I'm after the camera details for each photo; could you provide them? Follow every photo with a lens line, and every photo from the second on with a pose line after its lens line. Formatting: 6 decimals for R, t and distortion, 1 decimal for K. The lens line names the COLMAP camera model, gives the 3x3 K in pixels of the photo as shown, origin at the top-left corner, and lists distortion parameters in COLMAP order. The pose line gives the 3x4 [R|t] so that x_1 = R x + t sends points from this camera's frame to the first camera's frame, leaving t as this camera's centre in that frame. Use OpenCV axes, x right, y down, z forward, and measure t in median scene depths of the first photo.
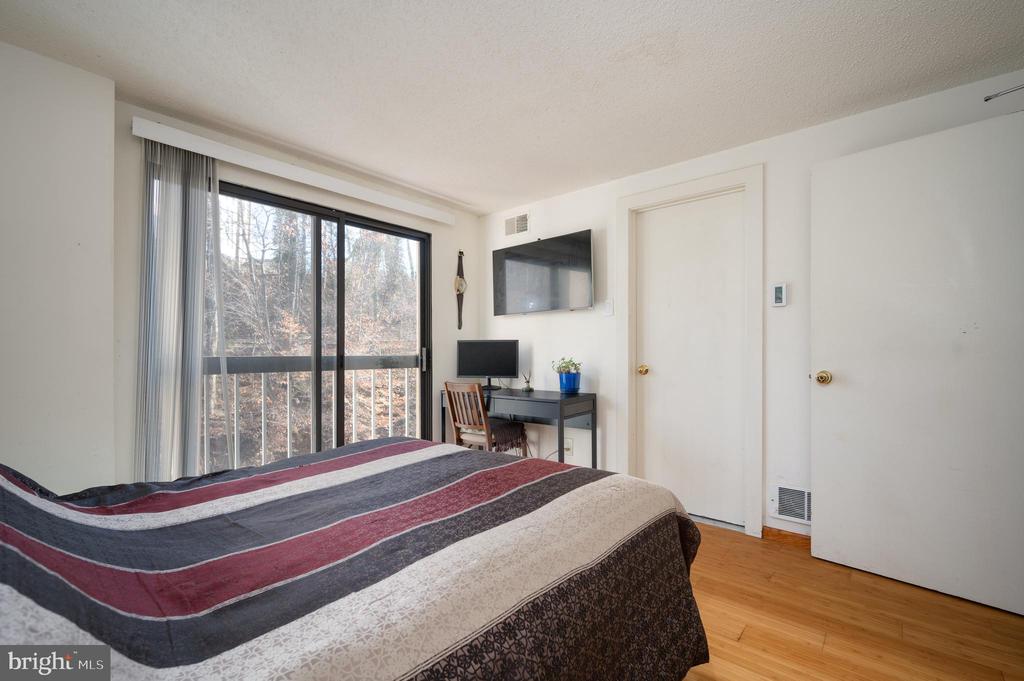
lens RADIAL K [[445.2, 0, 521.2], [0, 445.2, 338.2], [0, 0, 1]] dist [-0.004944, -0.000255]
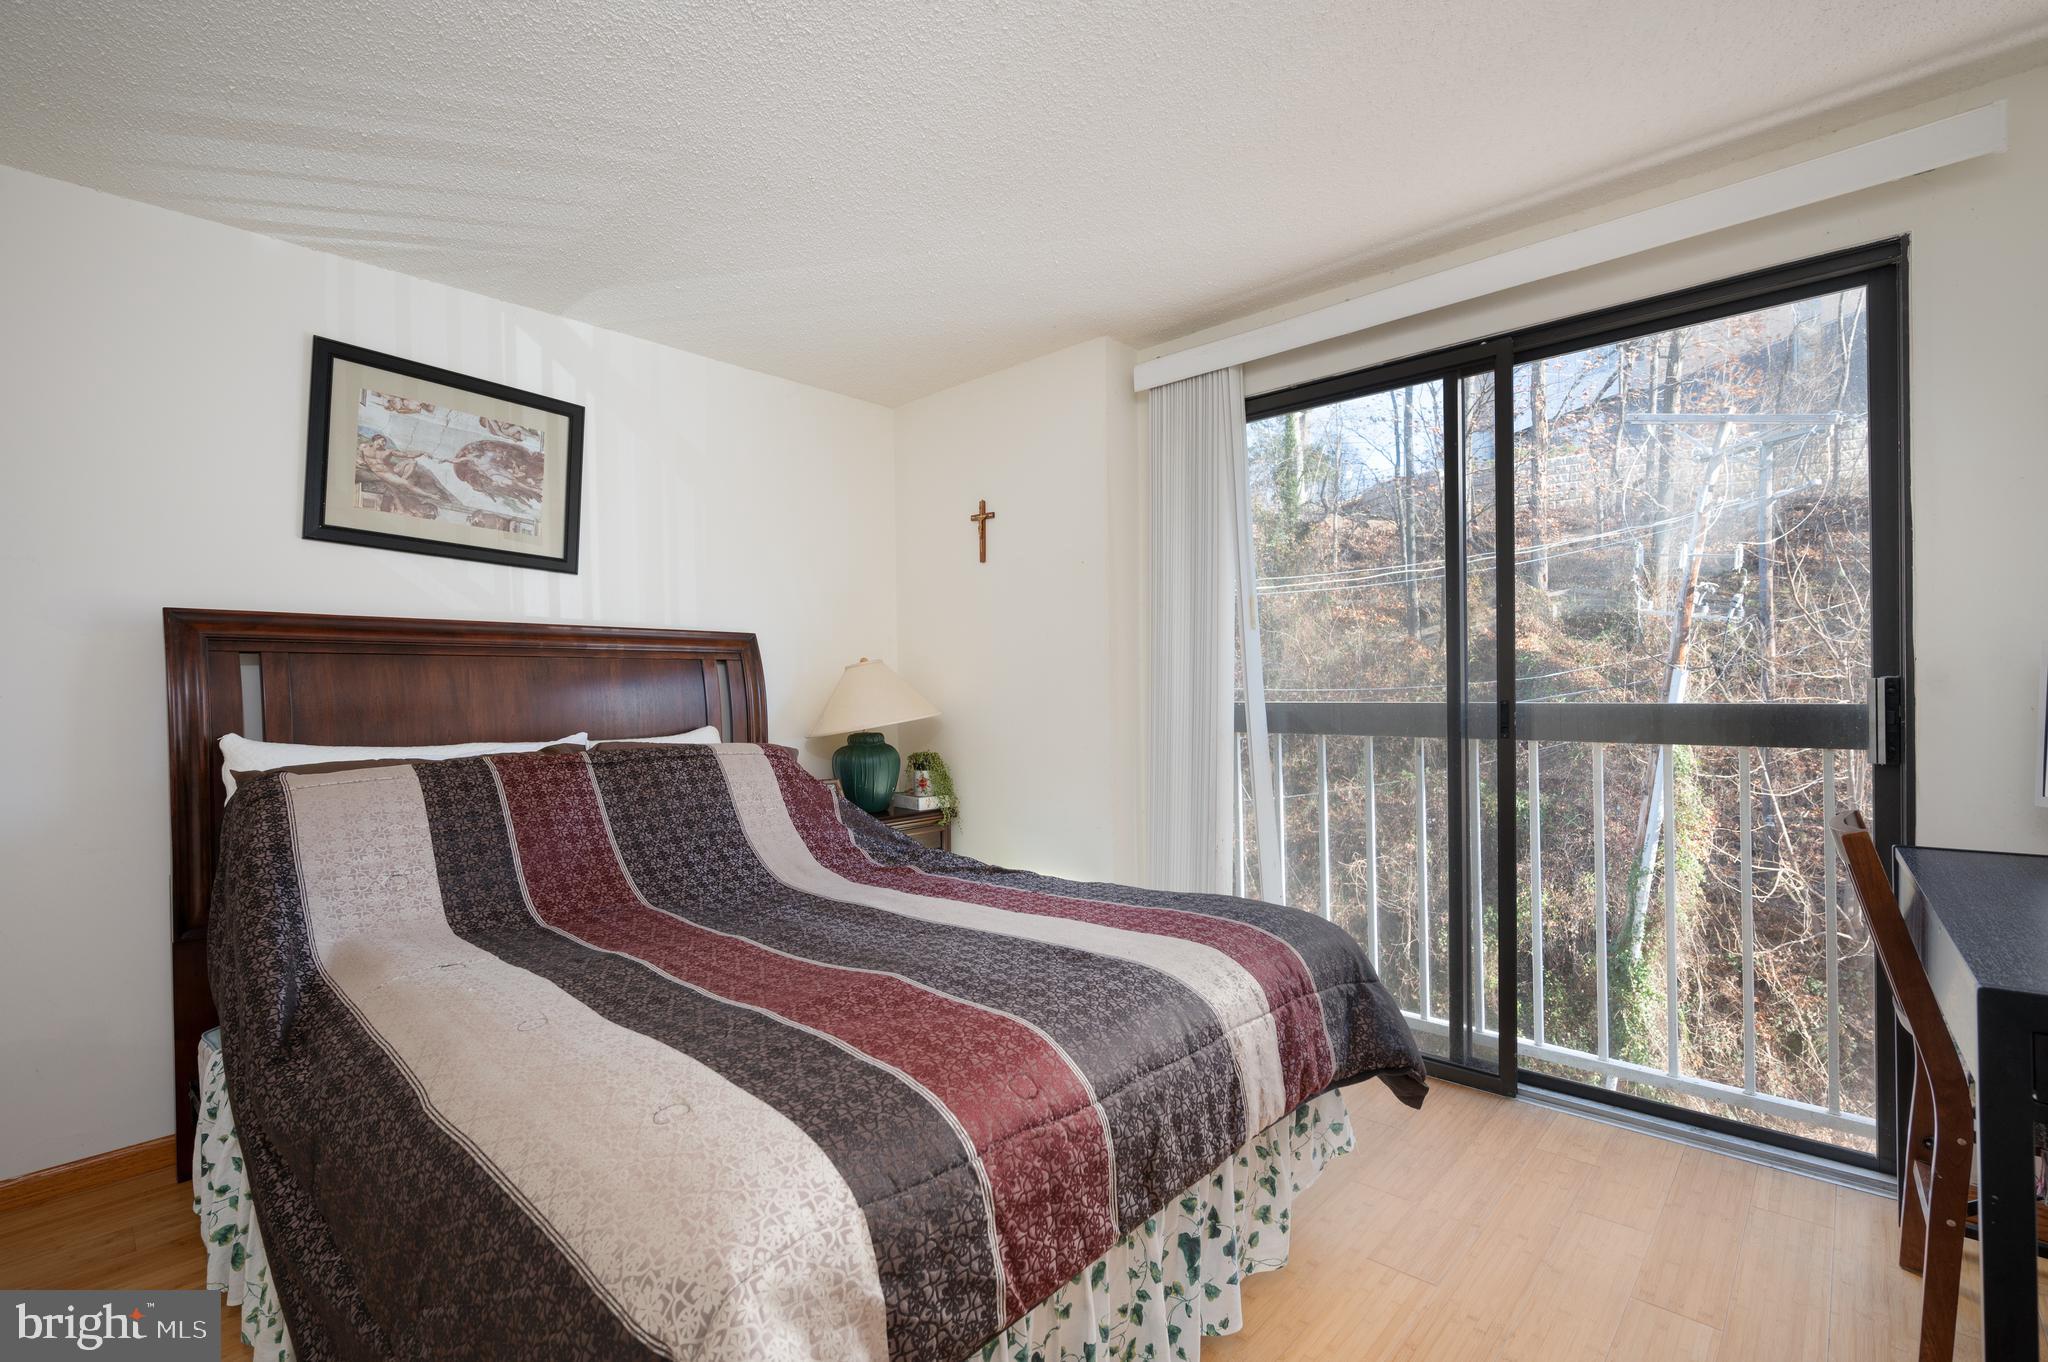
lens RADIAL K [[913.3, 0, 1032.0], [0, 913.3, 688.1], [0, 0, 1]] dist [-0.002152, -0.000347]
pose [[-0.043956, -0.000074, -0.999033, 0.530783], [0.039400, 0.999222, -0.001808, 0.012011], [0.998256, -0.039441, -0.043919, 0.773710]]
